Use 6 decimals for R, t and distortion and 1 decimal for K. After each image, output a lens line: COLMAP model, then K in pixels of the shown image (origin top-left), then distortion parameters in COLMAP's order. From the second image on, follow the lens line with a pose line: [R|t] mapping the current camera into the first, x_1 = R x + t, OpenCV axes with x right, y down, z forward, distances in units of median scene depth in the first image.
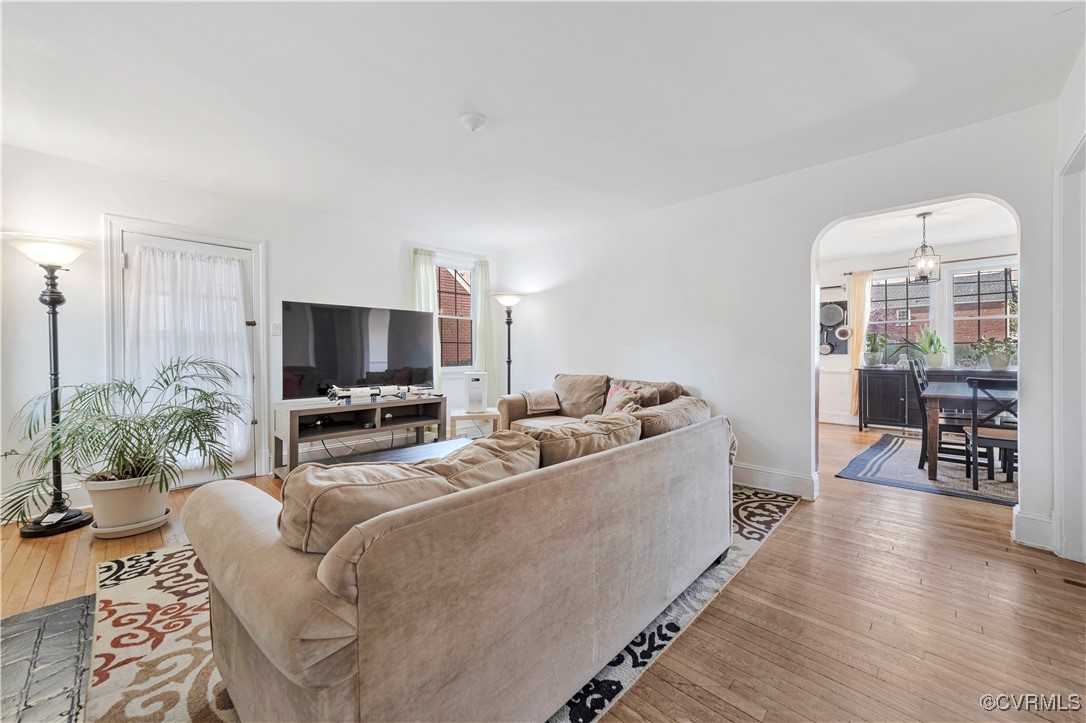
lens RADIAL K [[414.5, 0, 544.5], [0, 414.5, 358.6], [0, 0, 1]] dist [-0.009914, 0.004625]
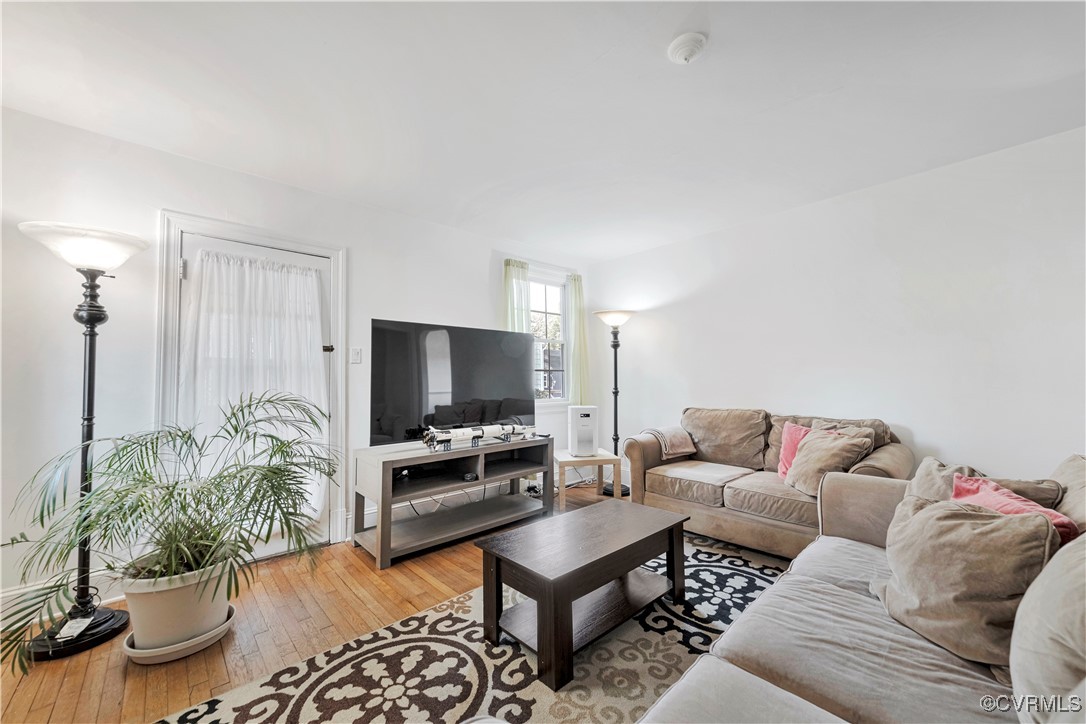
lens RADIAL K [[414.5, 0, 547.1], [0, 414.5, 362.8], [0, 0, 1]] dist [-0.009914, 0.004625]
pose [[0.998973, -0.011044, -0.043943, -0.287584], [0.008571, 0.998389, -0.056088, -0.010537], [0.044492, 0.055654, 0.997458, 0.253105]]
